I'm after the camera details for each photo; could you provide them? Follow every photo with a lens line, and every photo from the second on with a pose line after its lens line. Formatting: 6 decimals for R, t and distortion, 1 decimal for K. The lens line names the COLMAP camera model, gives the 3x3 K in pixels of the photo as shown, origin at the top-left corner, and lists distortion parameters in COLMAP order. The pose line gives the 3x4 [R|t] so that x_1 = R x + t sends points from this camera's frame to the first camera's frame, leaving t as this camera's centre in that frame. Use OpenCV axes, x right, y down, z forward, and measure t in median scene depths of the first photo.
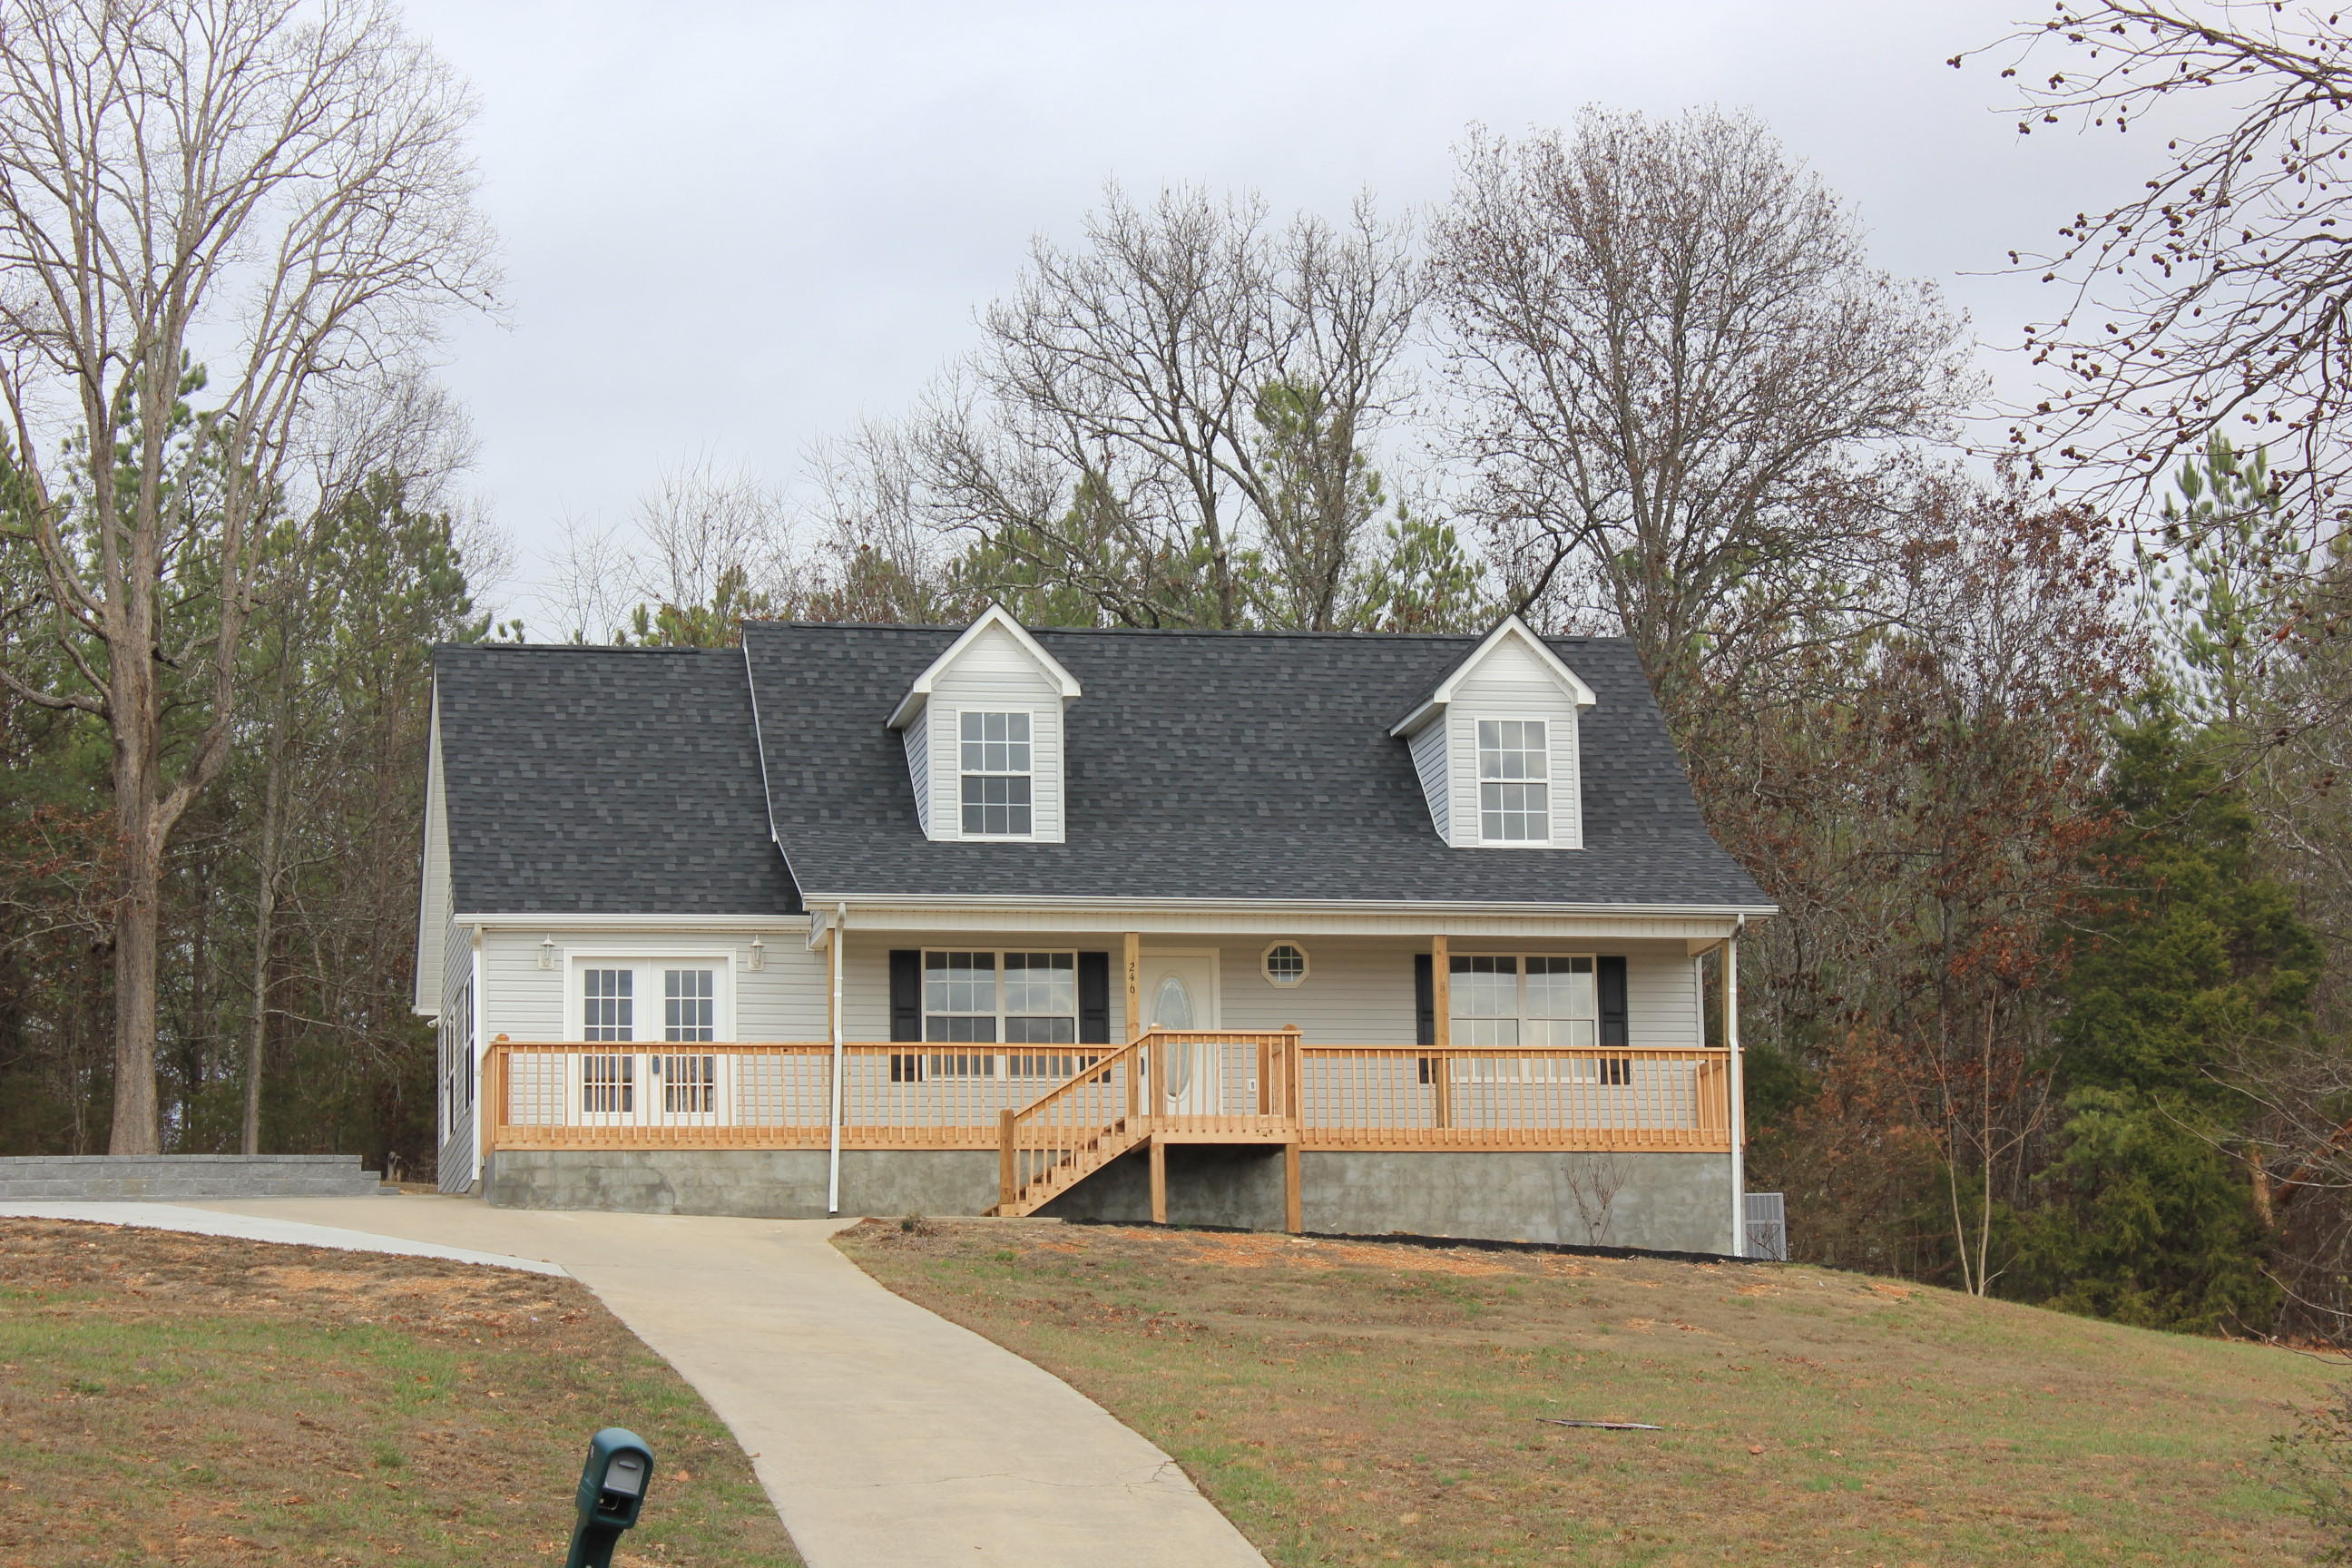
lens RADIAL K [[5874.6, 0, 1187.7], [0, 5874.6, 794.5], [0, 0, 1]] dist [0.284843, 0.000000]
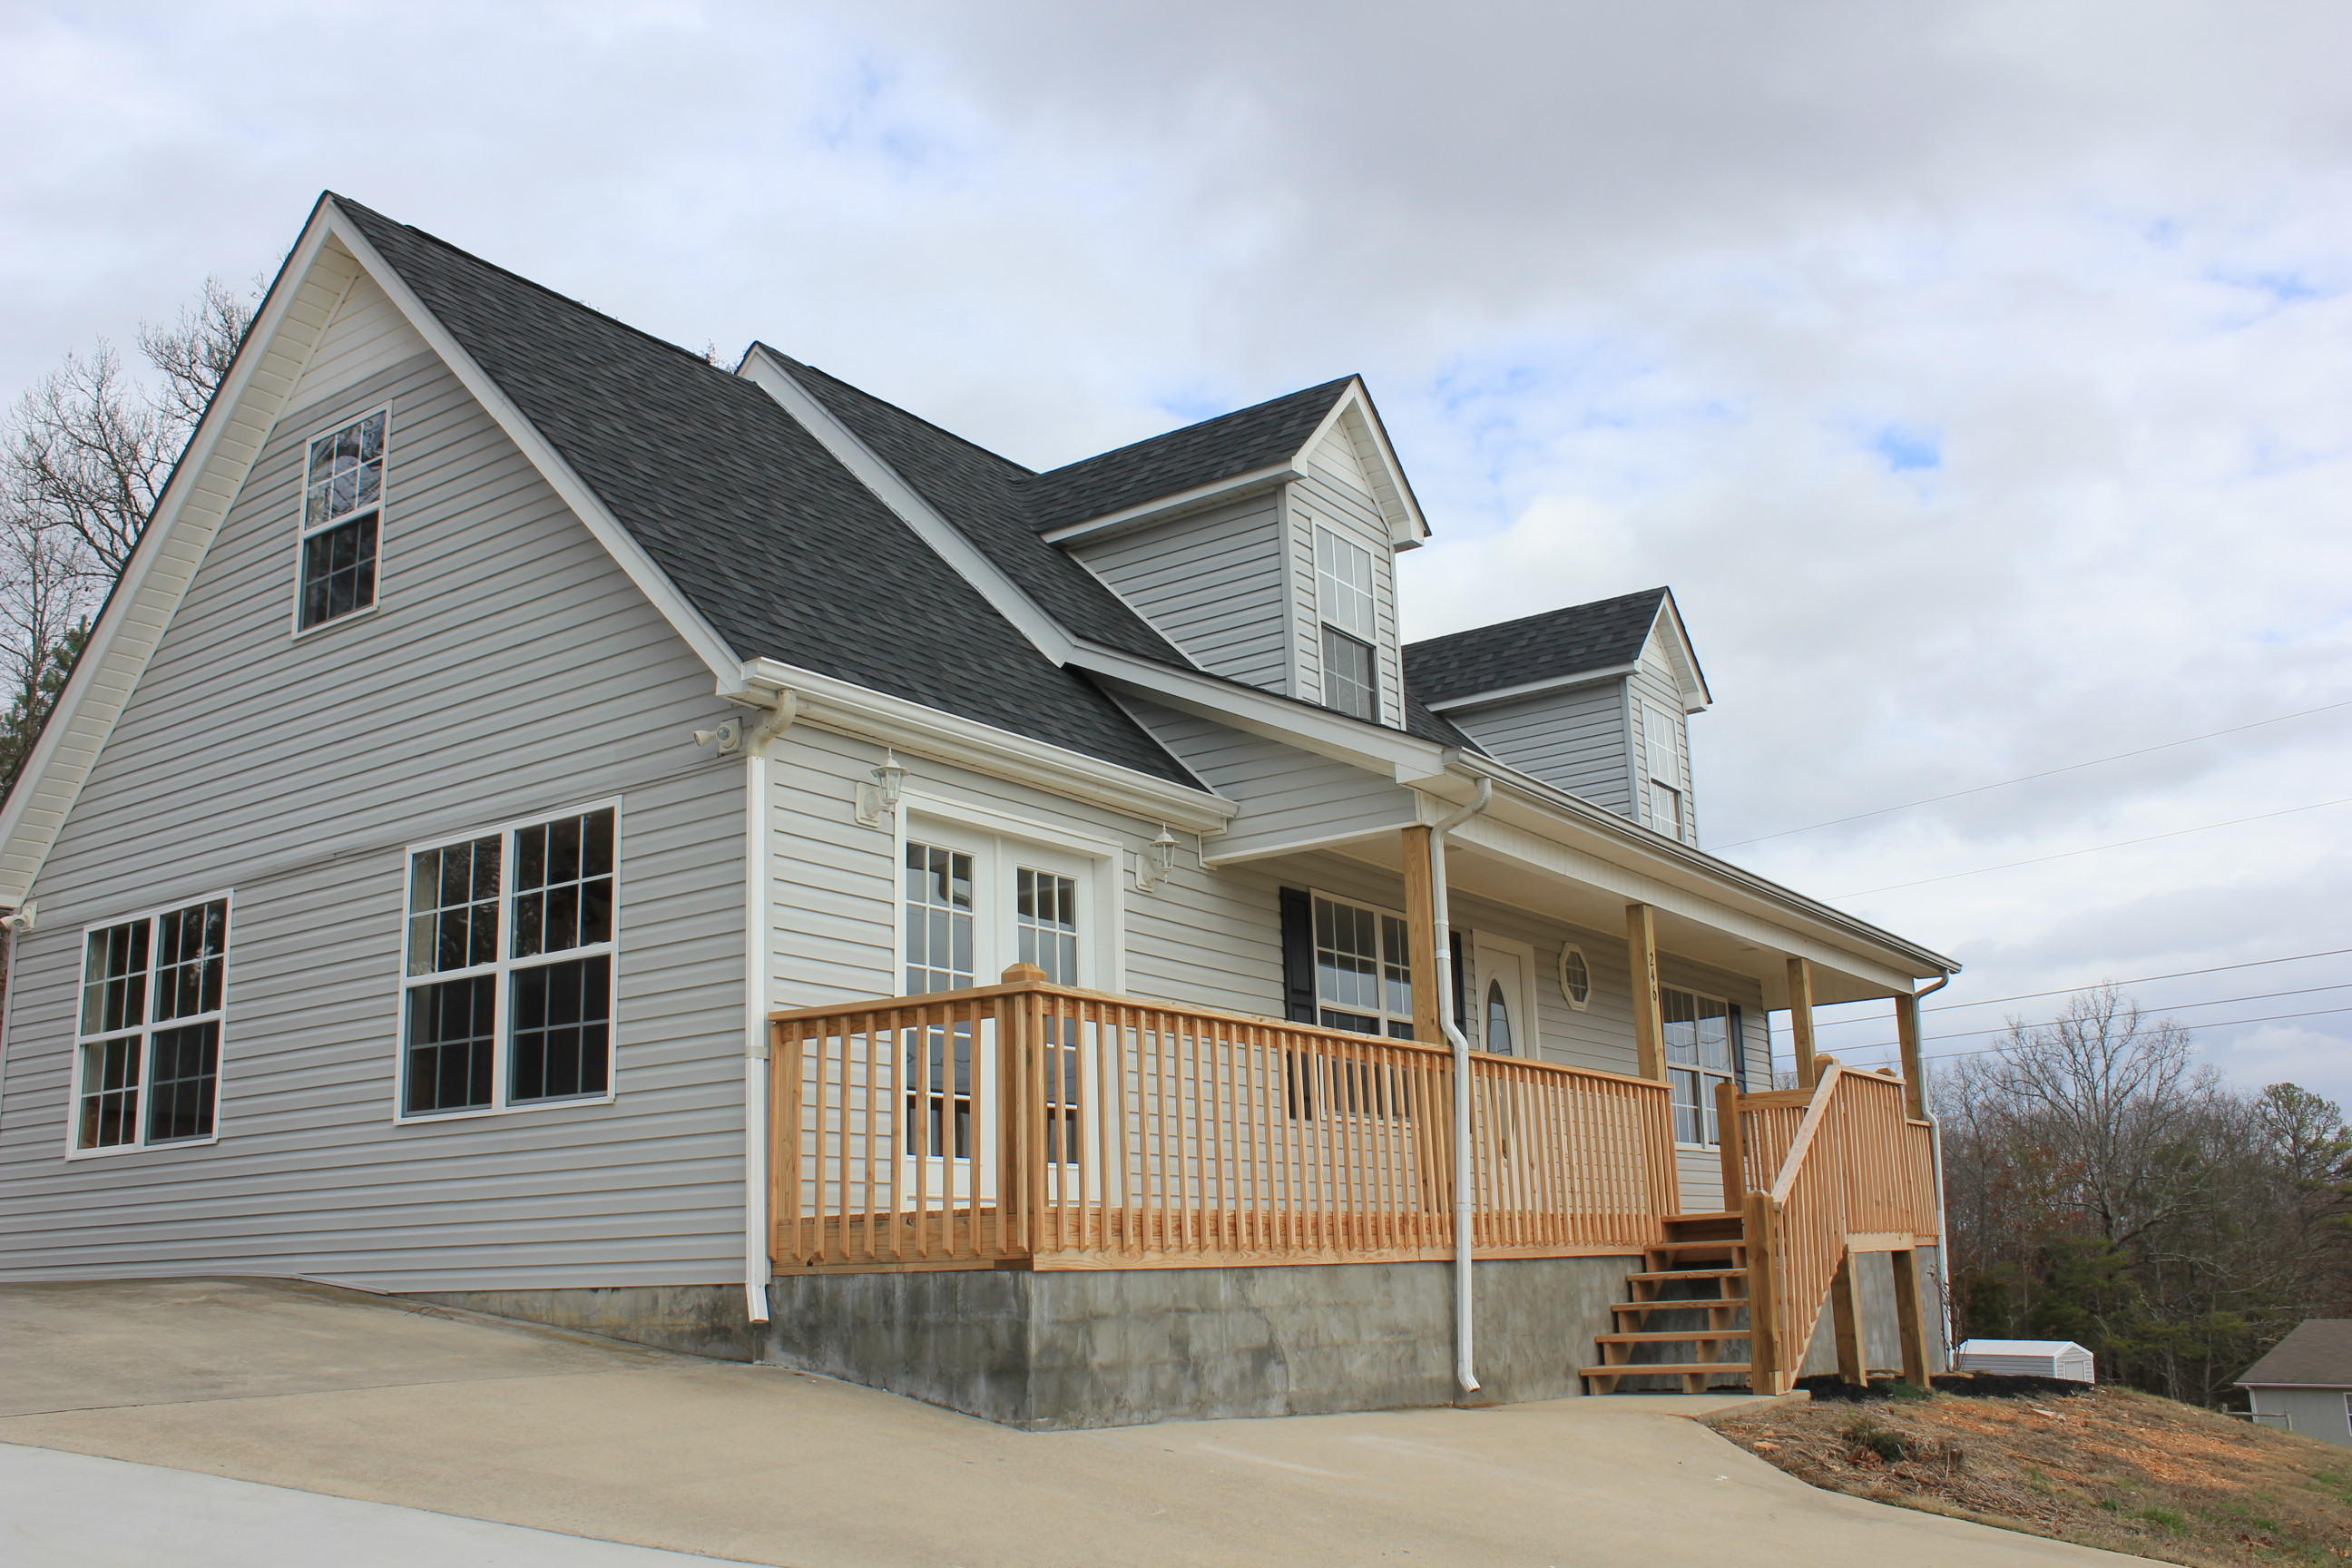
lens RADIAL K [[2012.3, 0, 1168.0], [0, 2012.3, 789.7], [0, 0, 1]] dist [-0.109746, 0.091355]
pose [[0.714712, 0.163519, 0.680036, -0.191636], [-0.102417, 0.986274, -0.129517, 0.043227], [-0.691880, 0.022920, 0.721649, 0.854589]]
